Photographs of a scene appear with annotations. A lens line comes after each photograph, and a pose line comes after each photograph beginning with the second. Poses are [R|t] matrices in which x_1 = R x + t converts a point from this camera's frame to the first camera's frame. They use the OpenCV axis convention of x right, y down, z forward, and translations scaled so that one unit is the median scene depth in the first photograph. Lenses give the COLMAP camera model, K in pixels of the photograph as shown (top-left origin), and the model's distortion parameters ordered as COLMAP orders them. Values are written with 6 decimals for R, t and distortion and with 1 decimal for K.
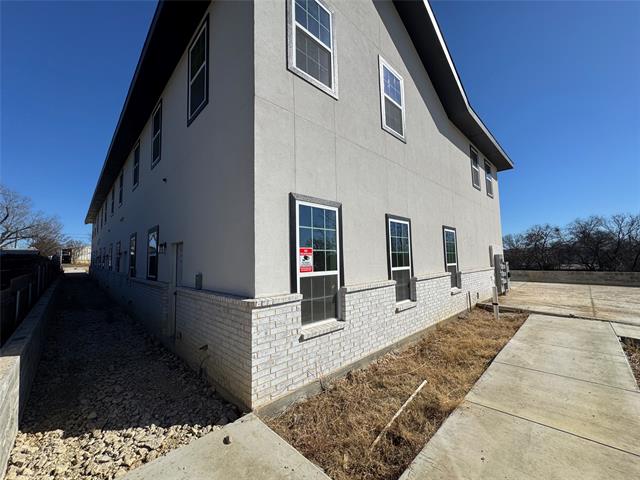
lens RADIAL K [[254.3, 0, 320.7], [0, 254.3, 238.8], [0, 0, 1]] dist [-0.002305, 0.000237]
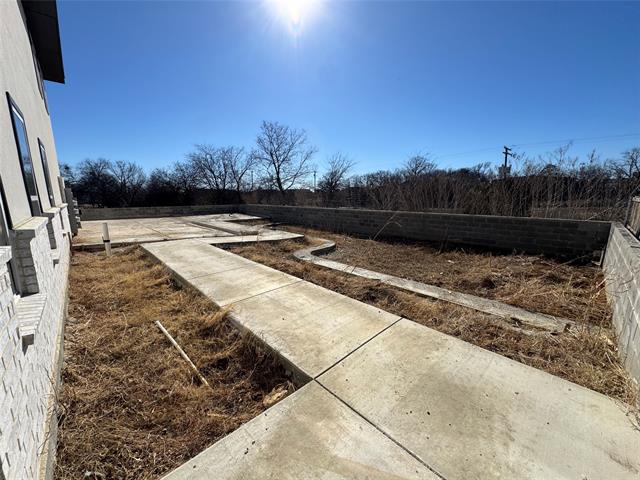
lens RADIAL K [[254.3, 0, 320.7], [0, 254.3, 238.8], [0, 0, 1]] dist [-0.002305, 0.000237]
pose [[0.023363, -0.152618, 0.988009, -0.202660], [-0.078993, 0.984907, 0.154007, 0.046211], [-0.996601, -0.081643, 0.010955, 0.221773]]
